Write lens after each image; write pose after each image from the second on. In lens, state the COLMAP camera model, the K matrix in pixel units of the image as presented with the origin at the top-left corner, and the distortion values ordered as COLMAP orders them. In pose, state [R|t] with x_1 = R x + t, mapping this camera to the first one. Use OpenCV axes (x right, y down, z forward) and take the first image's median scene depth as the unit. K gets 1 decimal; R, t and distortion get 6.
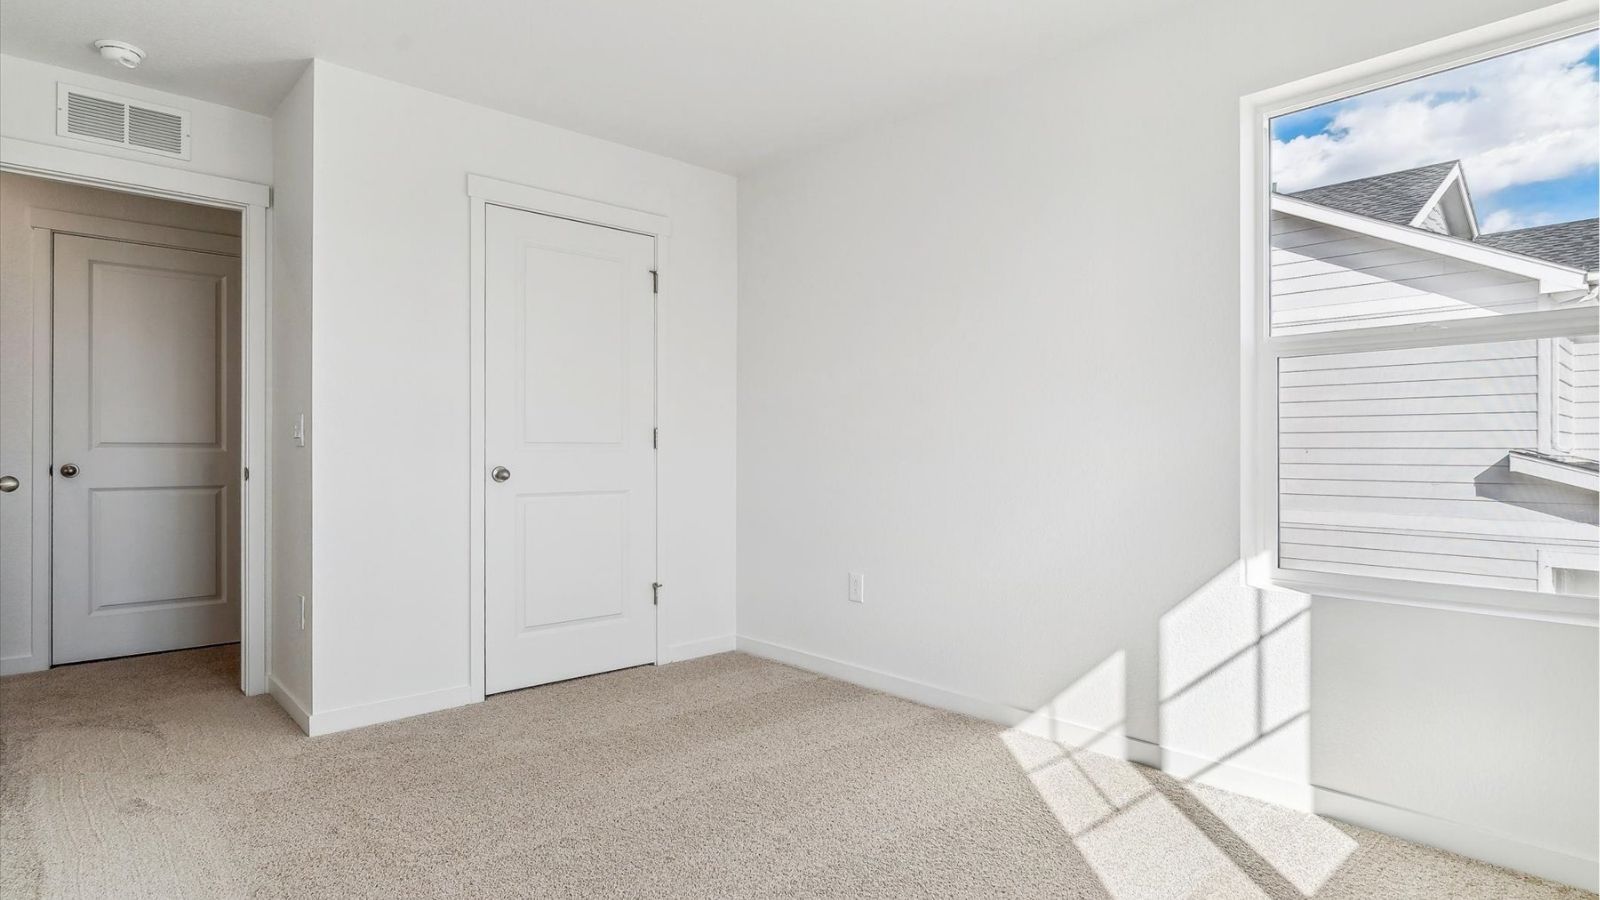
lens RADIAL K [[823.2, 0, 809.8], [0, 823.2, 458.6], [0, 0, 1]] dist [-0.000395, 0.000575]
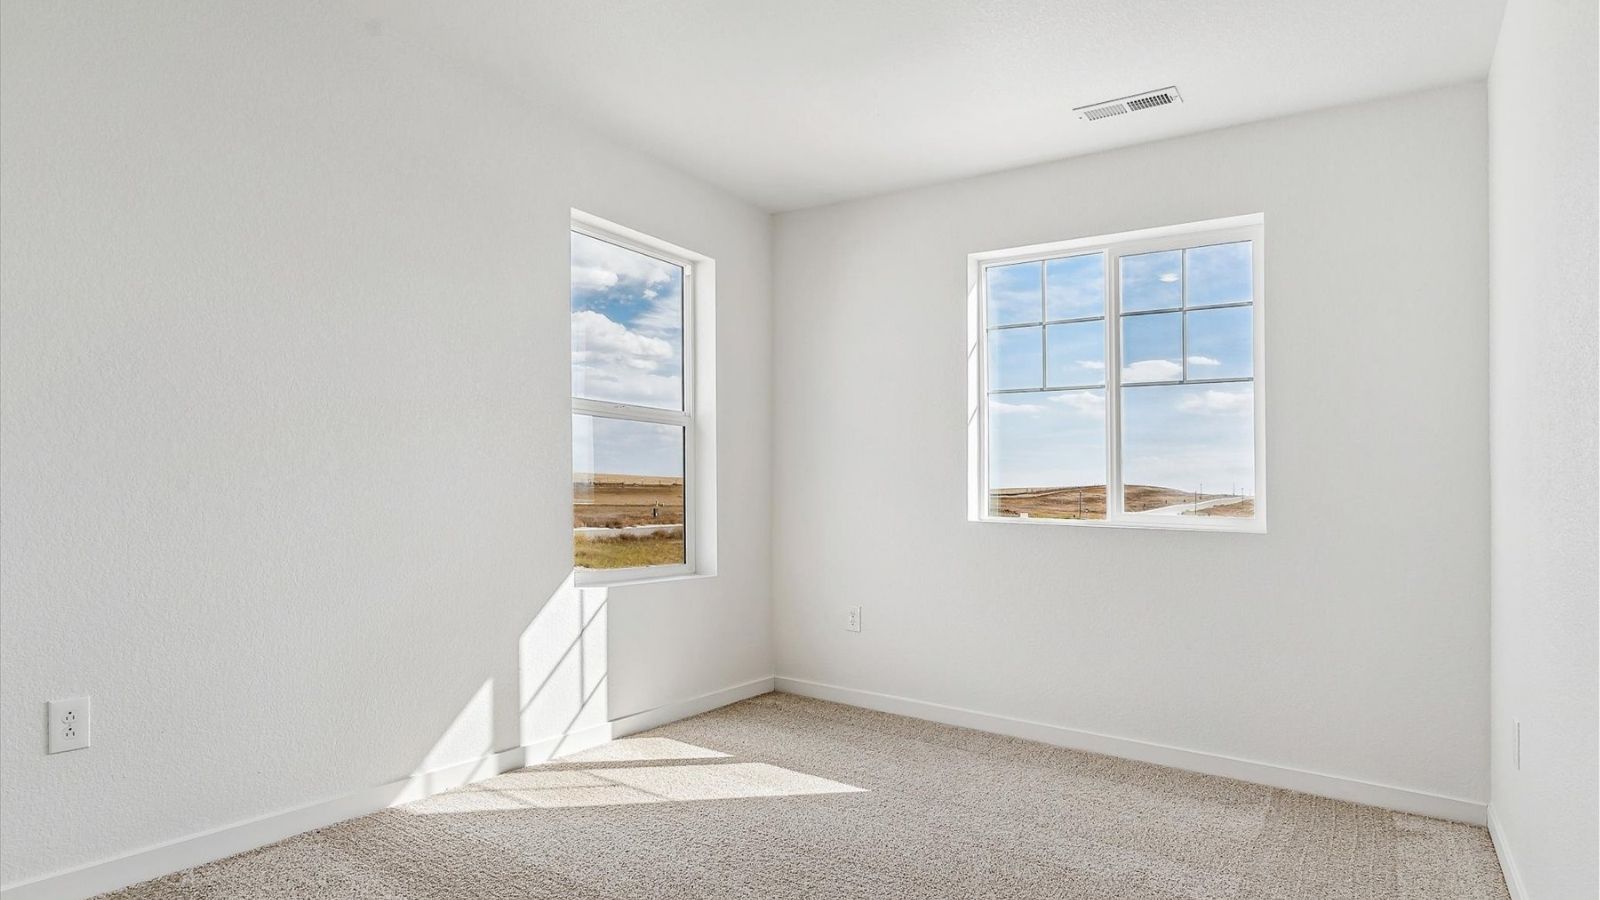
lens RADIAL K [[823.2, 0, 809.8], [0, 823.2, 458.6], [0, 0, 1]] dist [-0.000395, 0.000575]
pose [[-0.197418, 0.013753, 0.980223, -0.862361], [-0.030794, 0.999321, -0.020223, -0.050595], [-0.979836, -0.034178, -0.196860, 0.913233]]
